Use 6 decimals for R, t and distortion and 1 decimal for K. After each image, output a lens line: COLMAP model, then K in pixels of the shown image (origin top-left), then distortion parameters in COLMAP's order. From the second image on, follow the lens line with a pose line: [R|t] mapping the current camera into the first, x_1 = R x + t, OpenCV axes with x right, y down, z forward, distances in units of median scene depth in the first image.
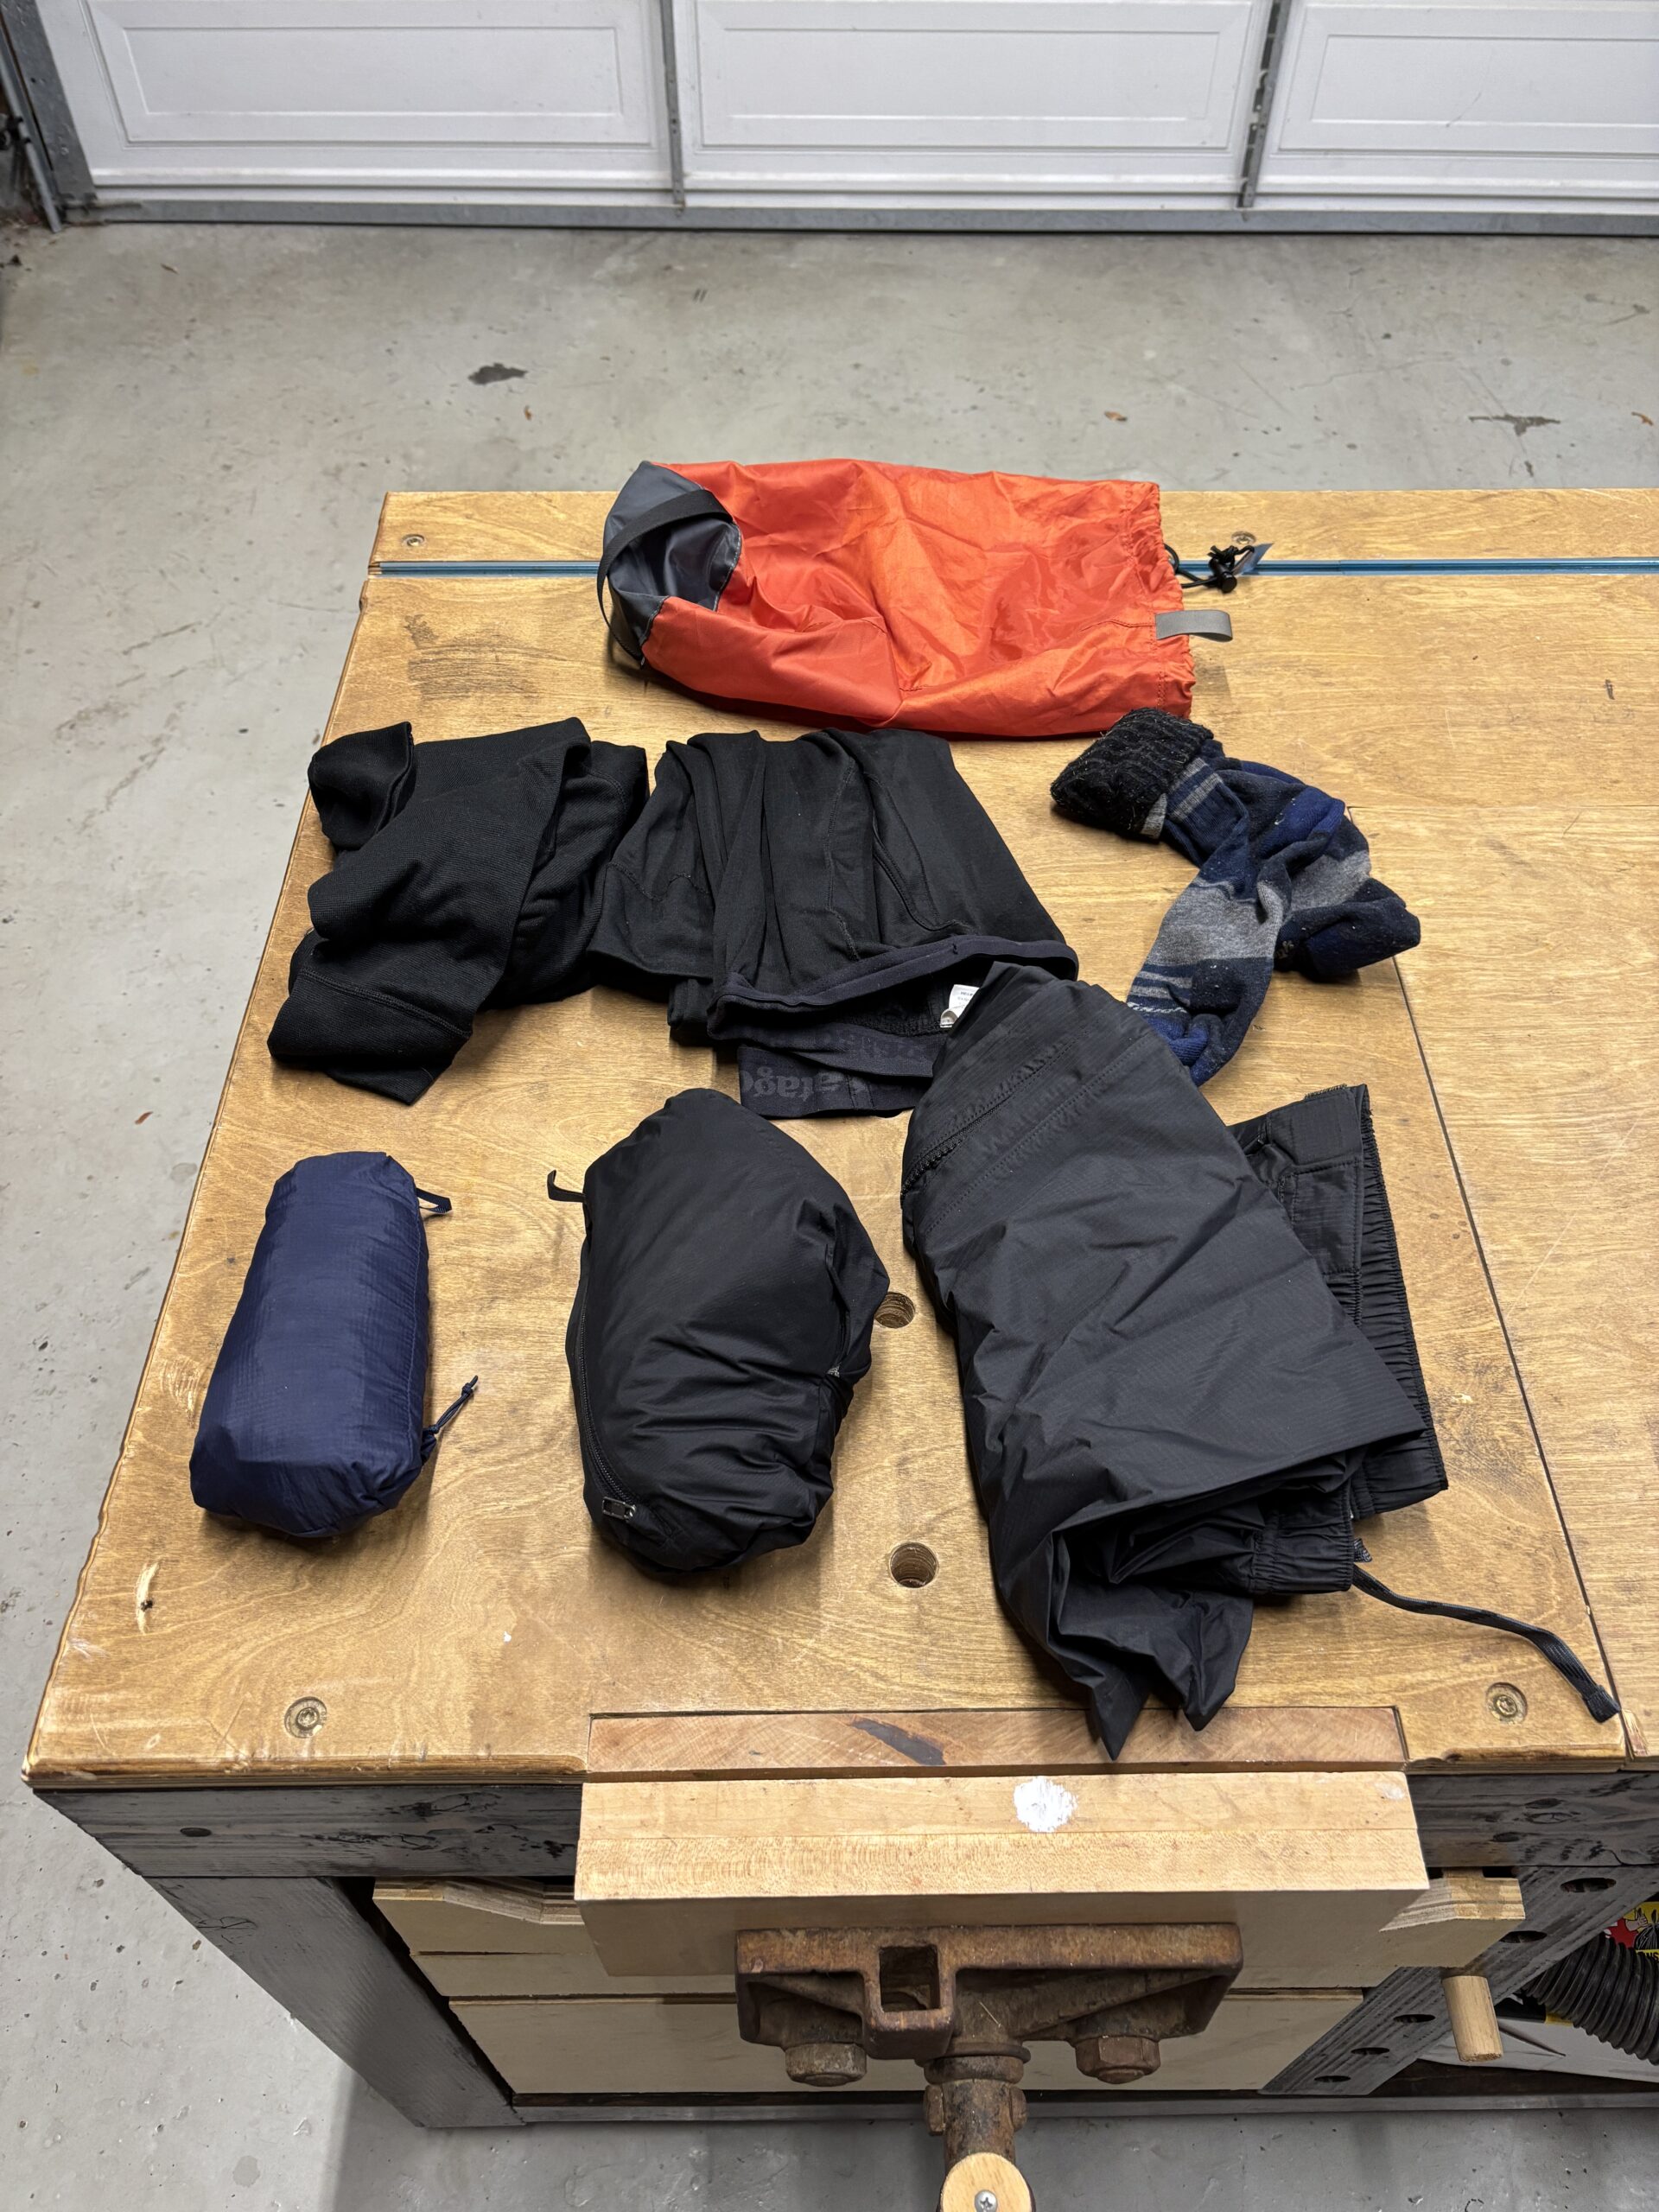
lens RADIAL K [[1658.9, 0, 822.6], [0, 1658.9, 1110.1], [0, 0, 1]] dist [0.015912, -0.017937]
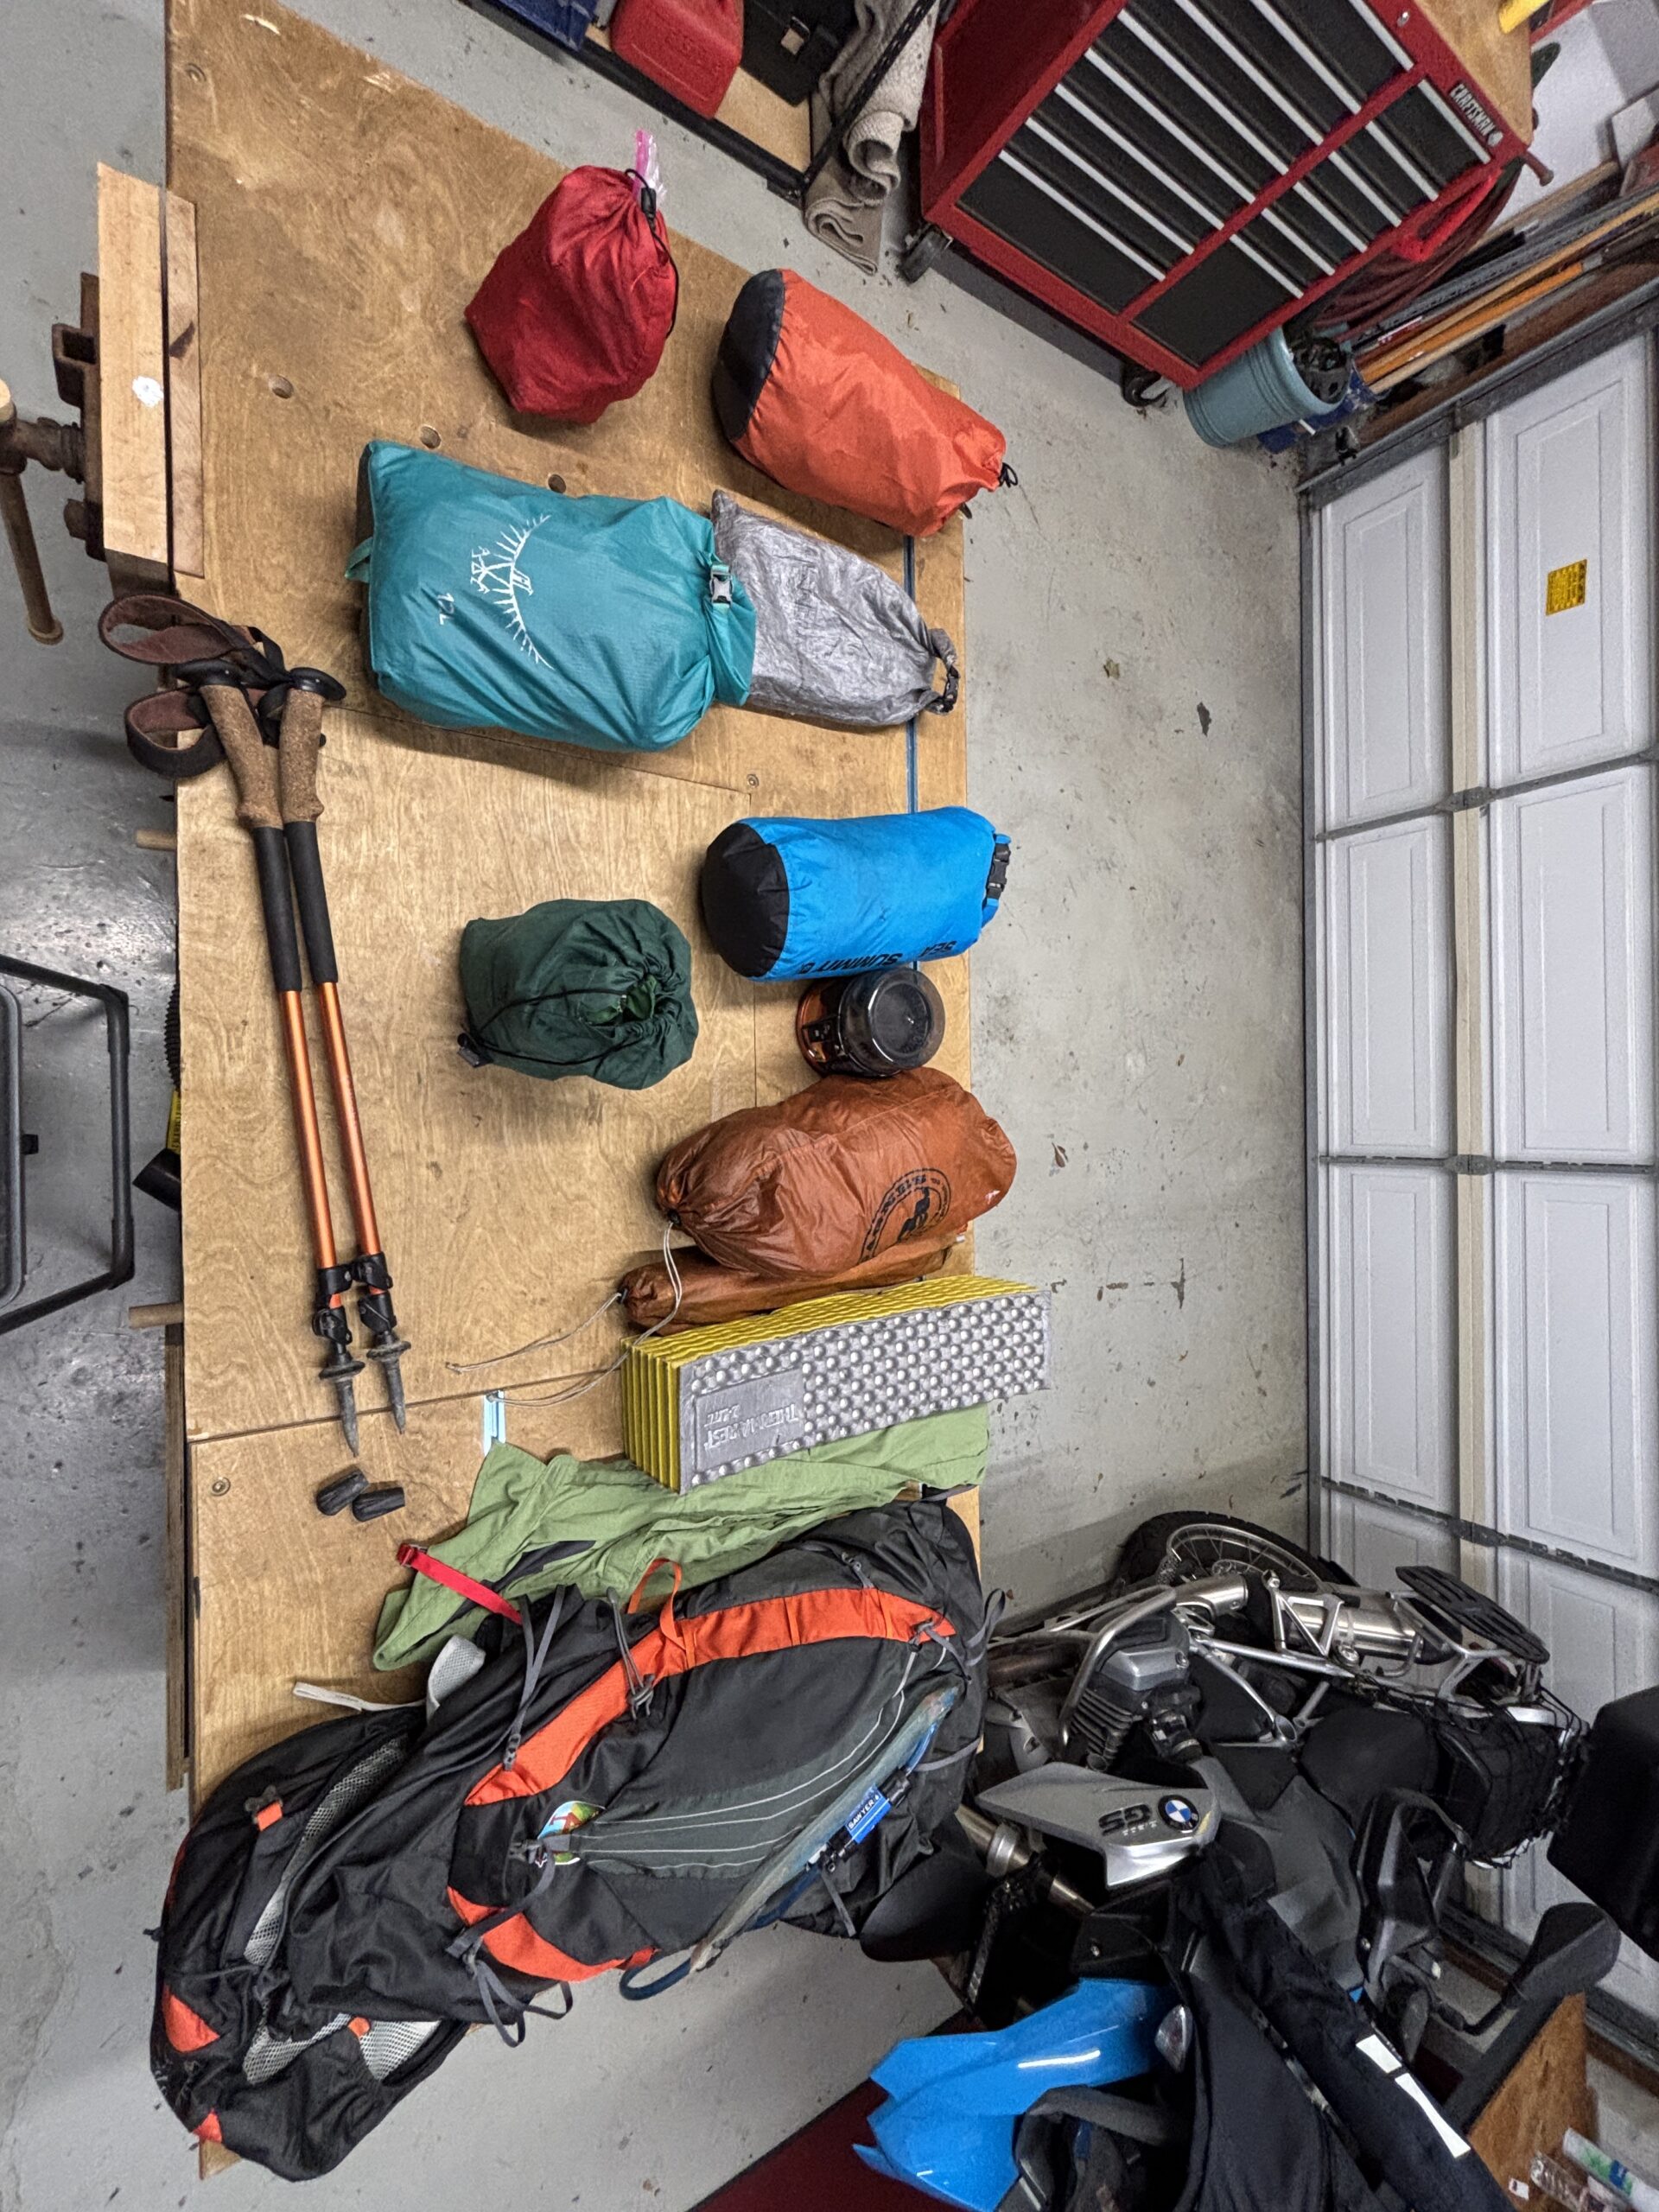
lens RADIAL K [[948.7, 0, 844.5], [0, 948.7, 1102.9], [0, 0, 1]] dist [0.001225, 0.000470]
pose [[0.008294, 0.999837, -0.016029, 0.624712], [-0.997836, 0.009320, 0.065088, -0.324907], [0.065227, 0.015455, 0.997751, -0.100249]]
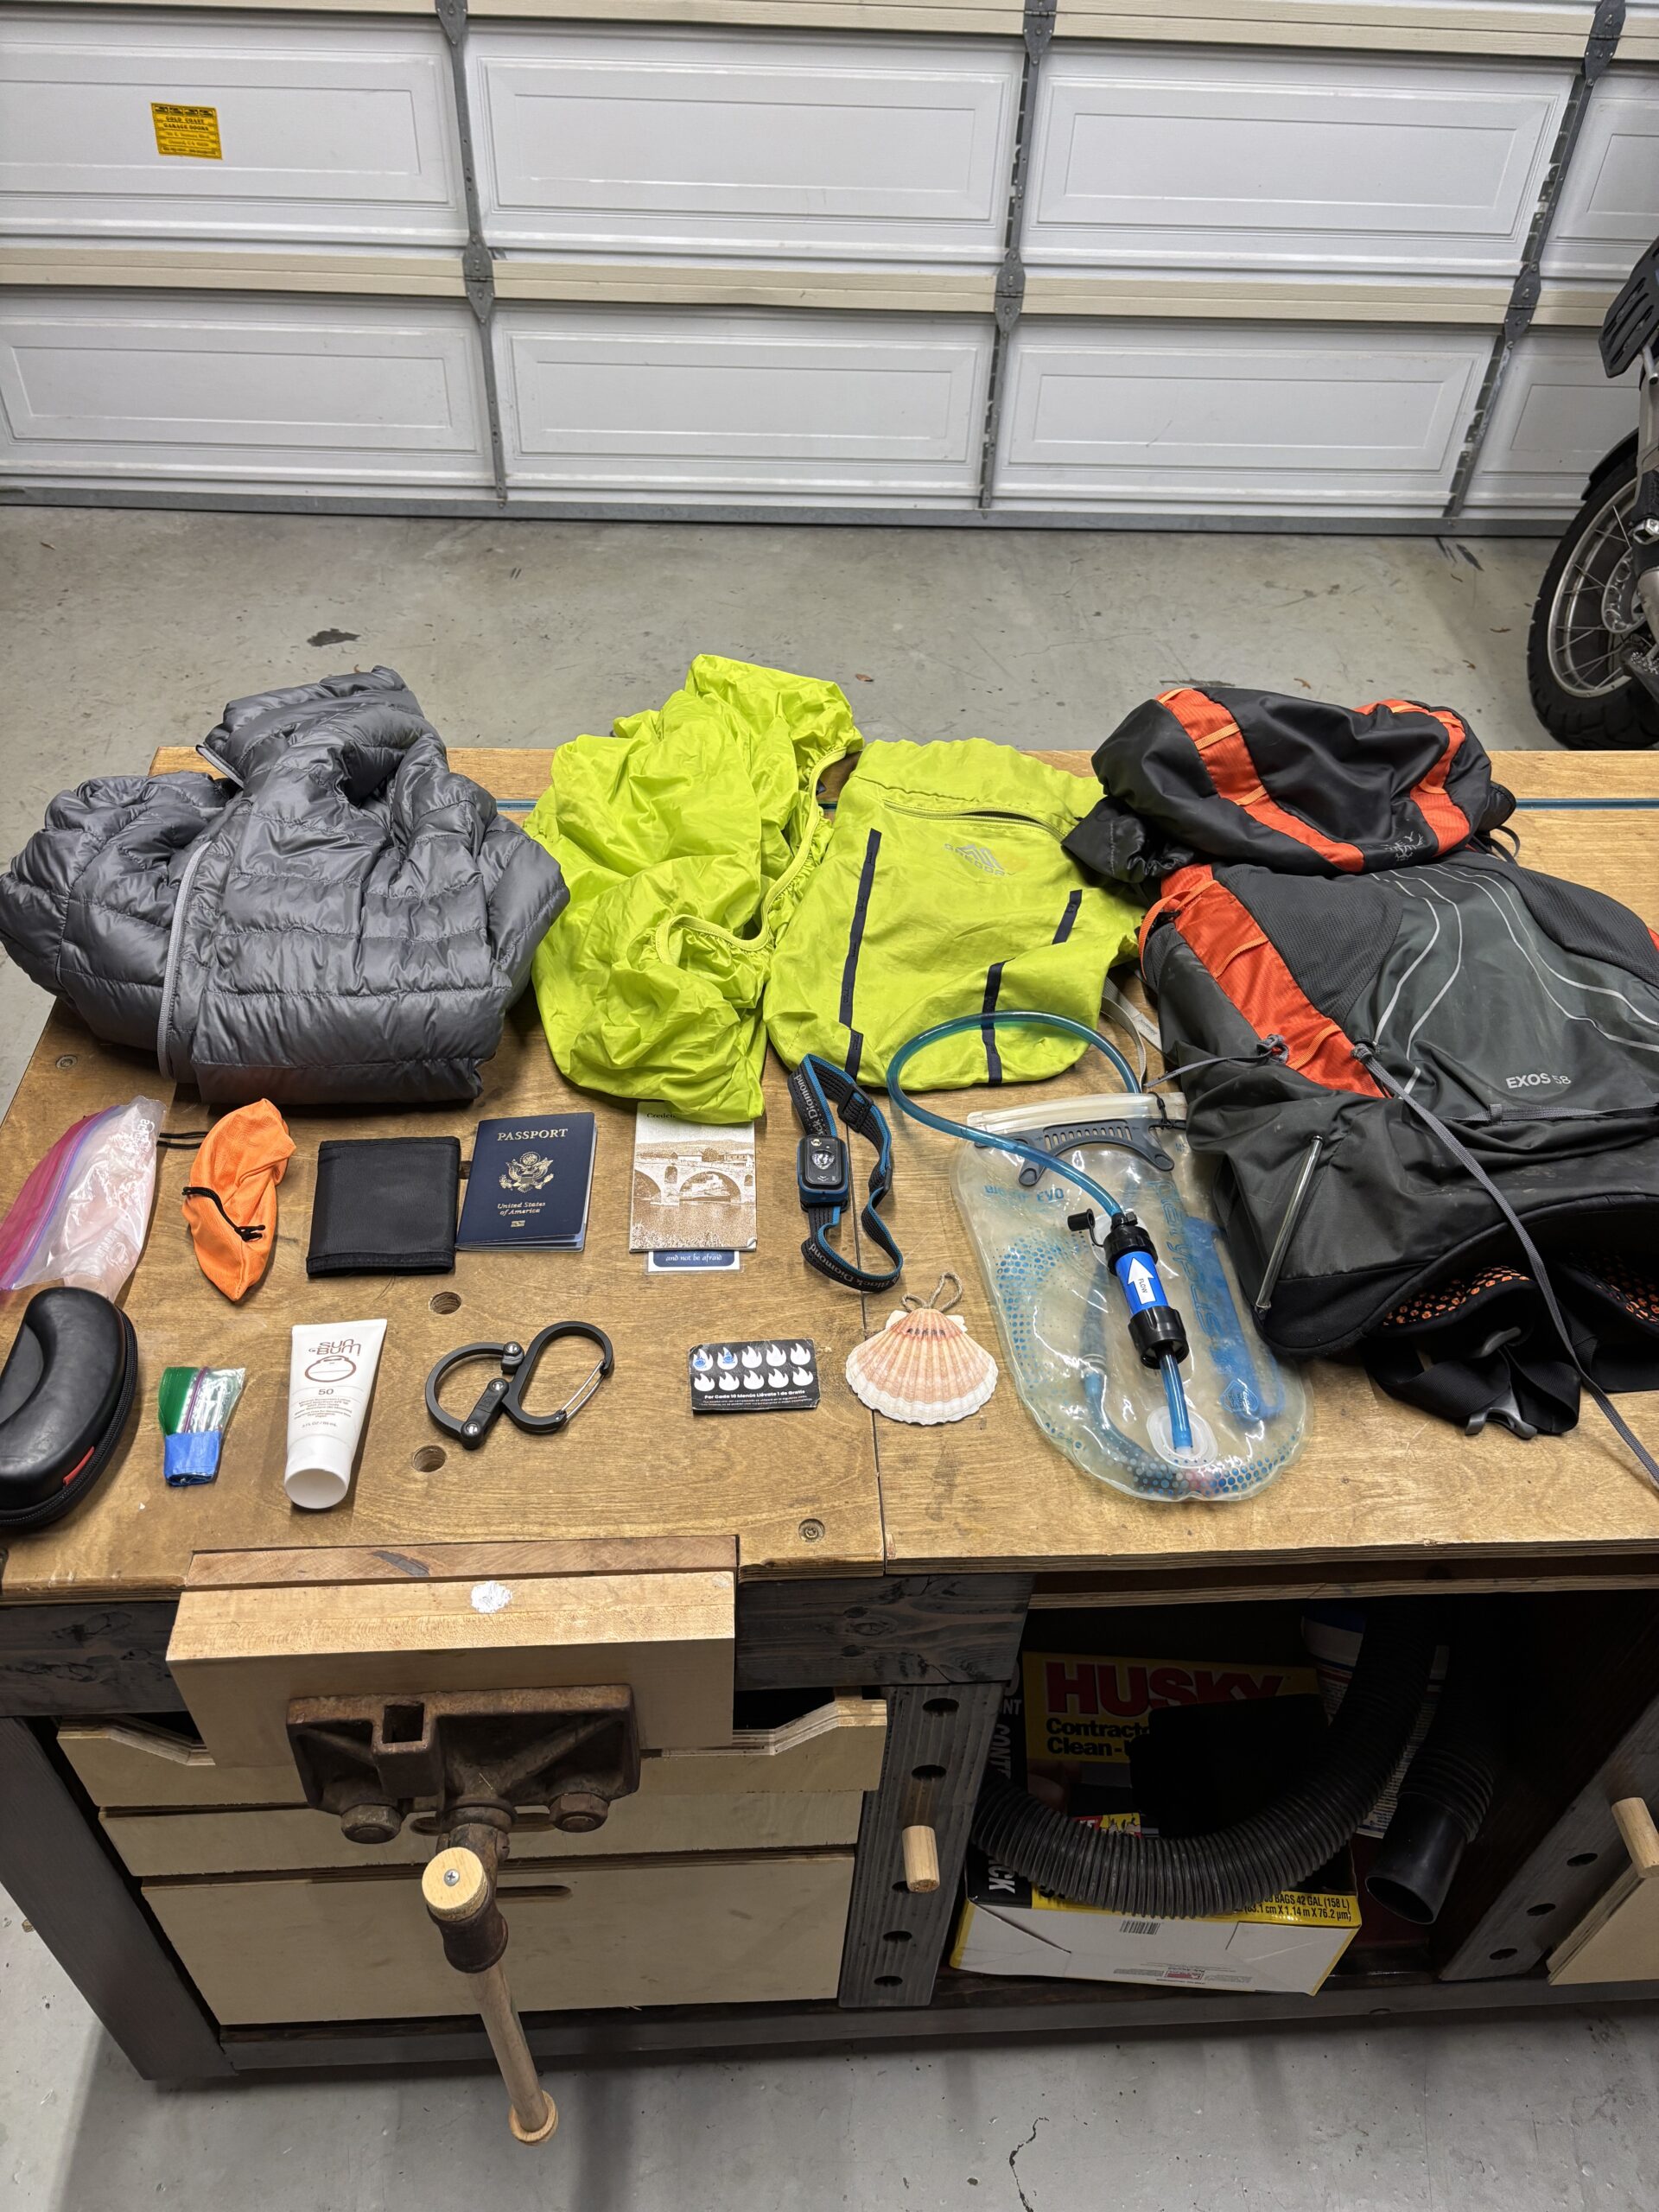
lens RADIAL K [[1658.9, 0, 822.6], [0, 1658.9, 1110.1], [0, 0, 1]] dist [0.015912, -0.017937]
pose [[0.998223, -0.008187, 0.059018, 0.198422], [0.015784, 0.991464, -0.129424, 0.101772], [-0.057455, 0.130125, 0.989831, -0.326301]]
